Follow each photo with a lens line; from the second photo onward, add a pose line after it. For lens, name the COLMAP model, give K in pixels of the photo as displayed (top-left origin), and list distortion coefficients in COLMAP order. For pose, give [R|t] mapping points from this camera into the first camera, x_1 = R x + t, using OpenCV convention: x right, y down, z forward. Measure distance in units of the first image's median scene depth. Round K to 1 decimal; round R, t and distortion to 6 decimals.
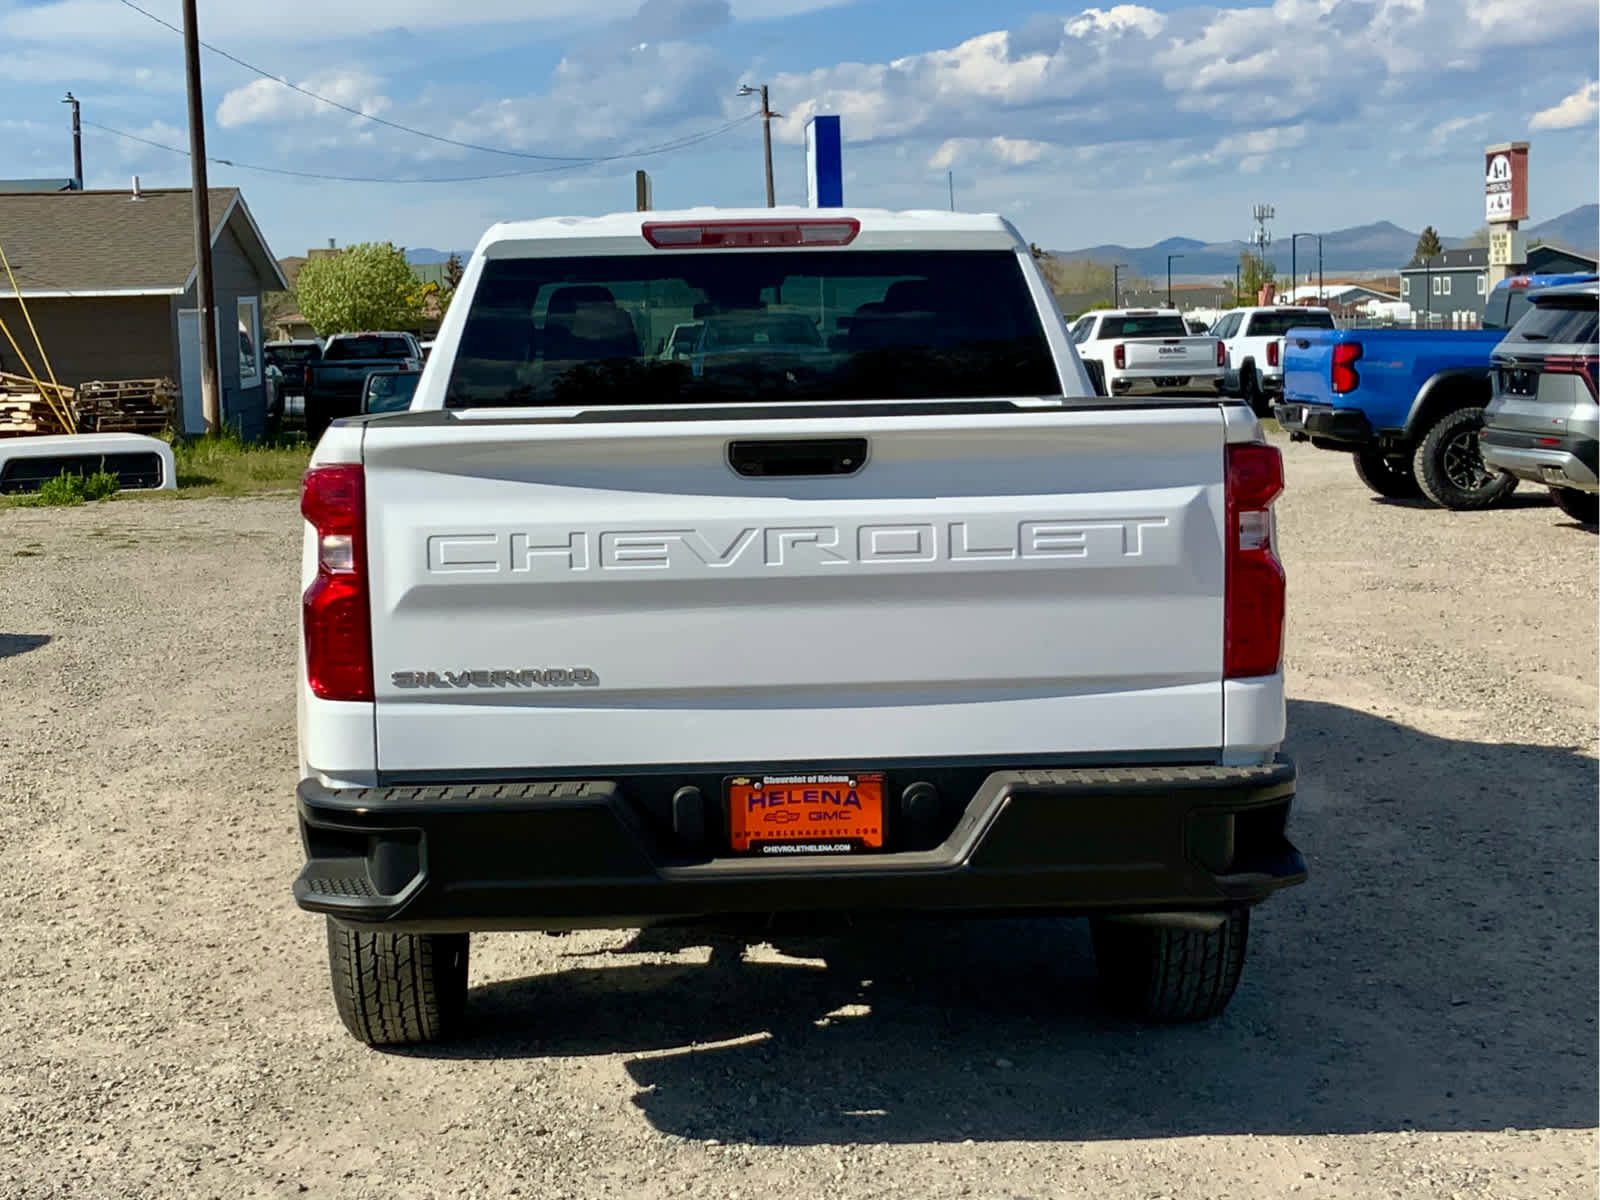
lens RADIAL K [[2699.5, 0, 800.0], [0, 2699.5, 600.0], [0, 0, 1]] dist [0.020458, 0.101156]
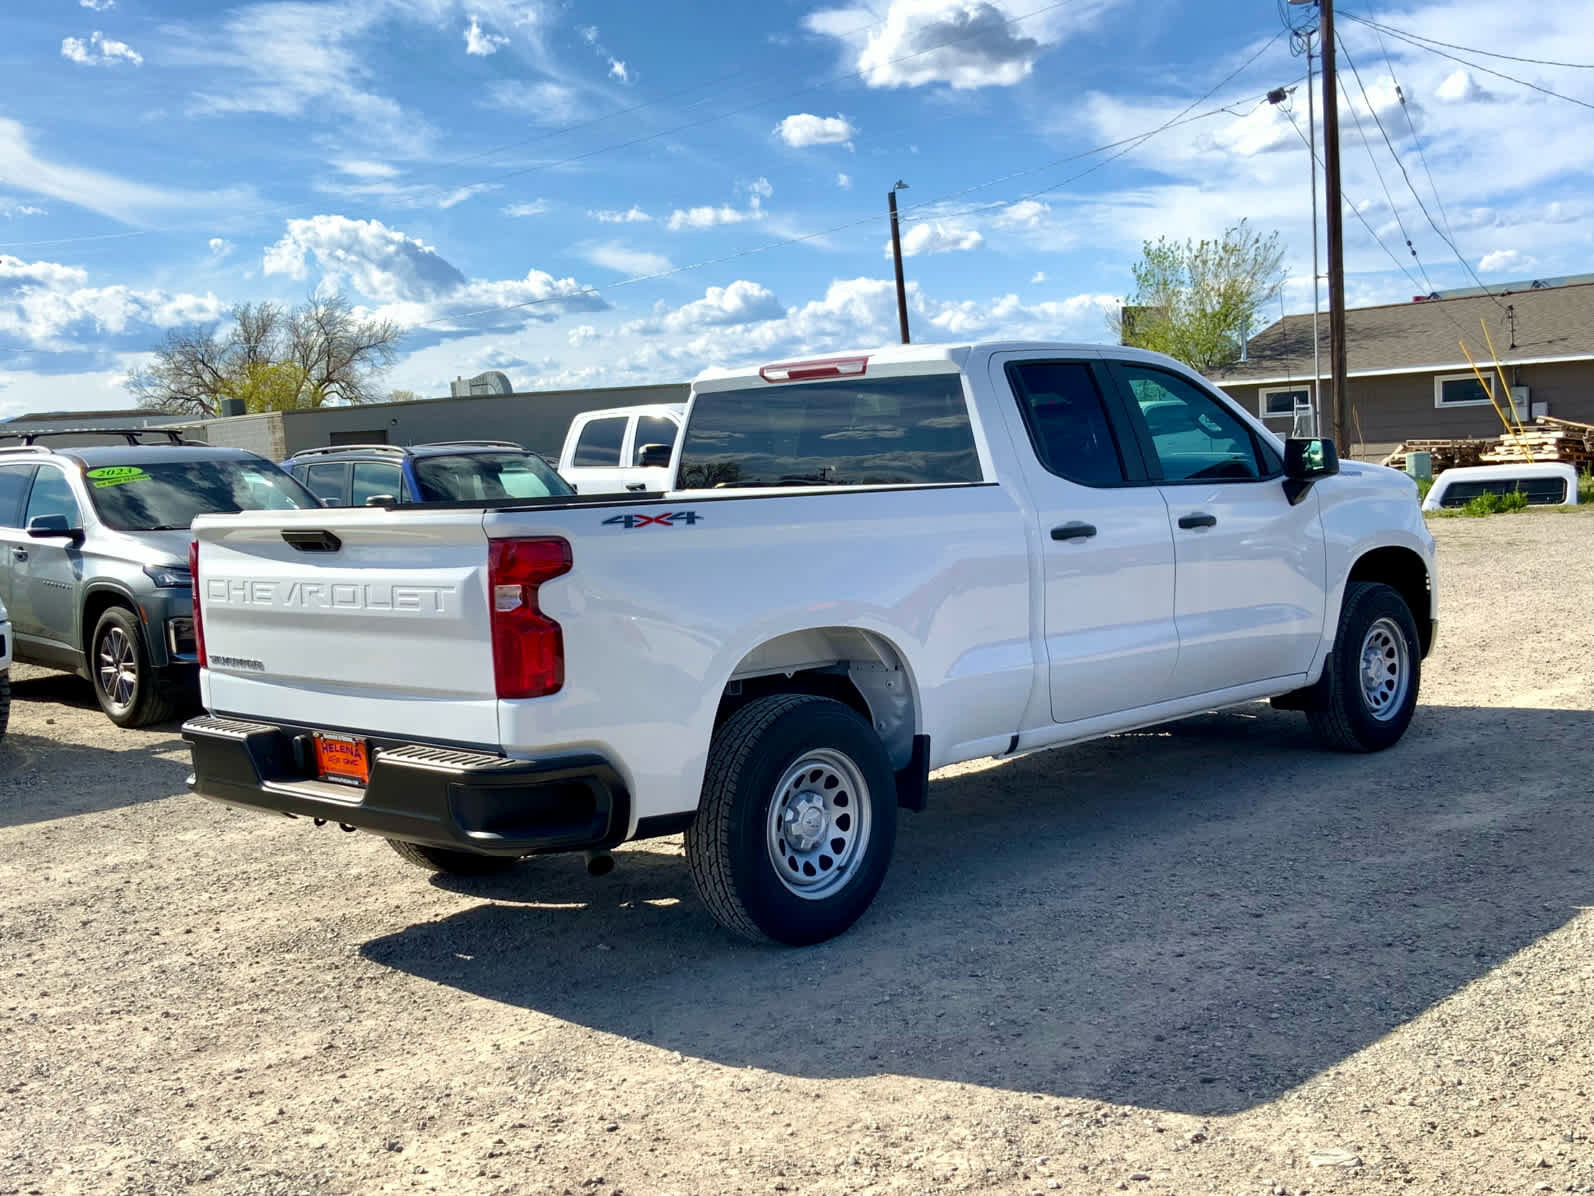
lens RADIAL K [[1873.6, 0, 797.0], [0, 1873.6, 598.0], [0, 0, 1]] dist [0.017738, 0.001203]
pose [[0.679725, 0.047183, -0.731948, 0.699804], [-0.034128, 0.998882, 0.032697, -0.044381], [0.732673, 0.002755, 0.680575, 0.297316]]
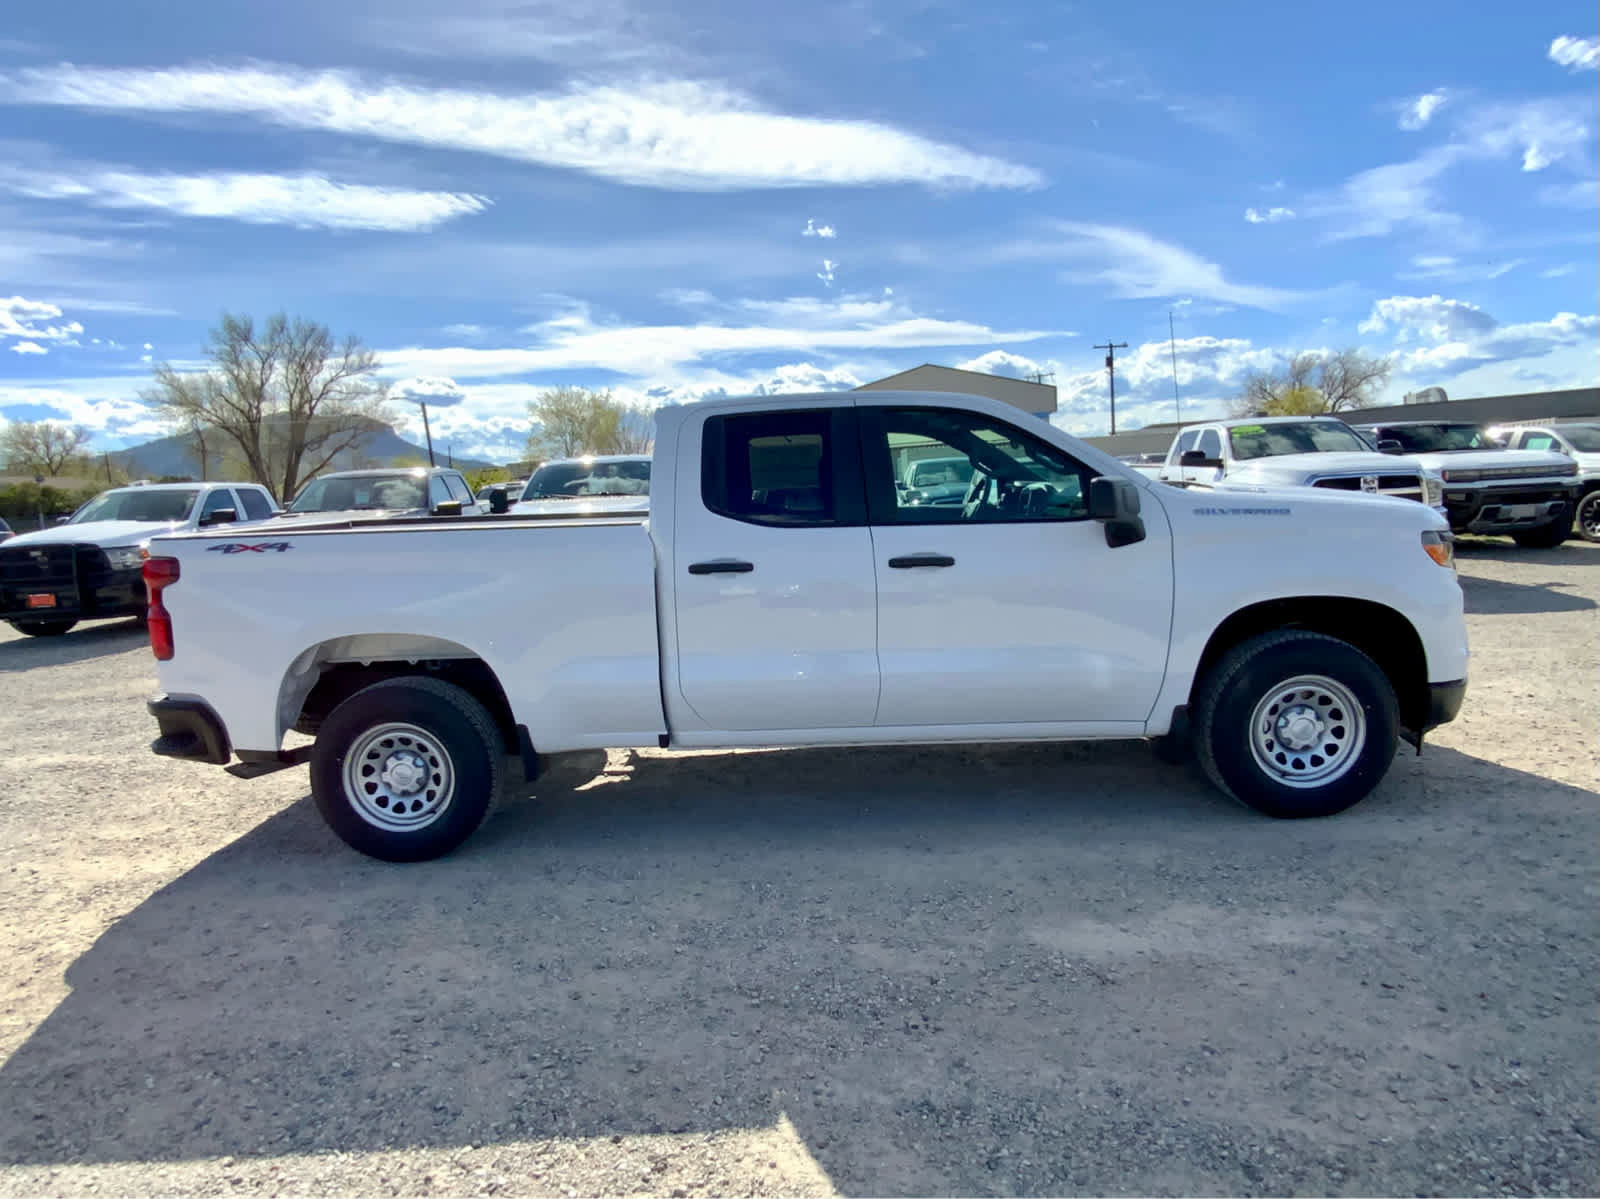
lens RADIAL K [[936.1, 0, 800.0], [0, 936.1, 599.5], [0, 0, 1]] dist [-0.004311, 0.019426]
pose [[-0.084309, 0.154973, -0.984315, 0.624376], [-0.043262, 0.986331, 0.158996, -0.118575], [0.995500, 0.055988, -0.076452, 1.112130]]
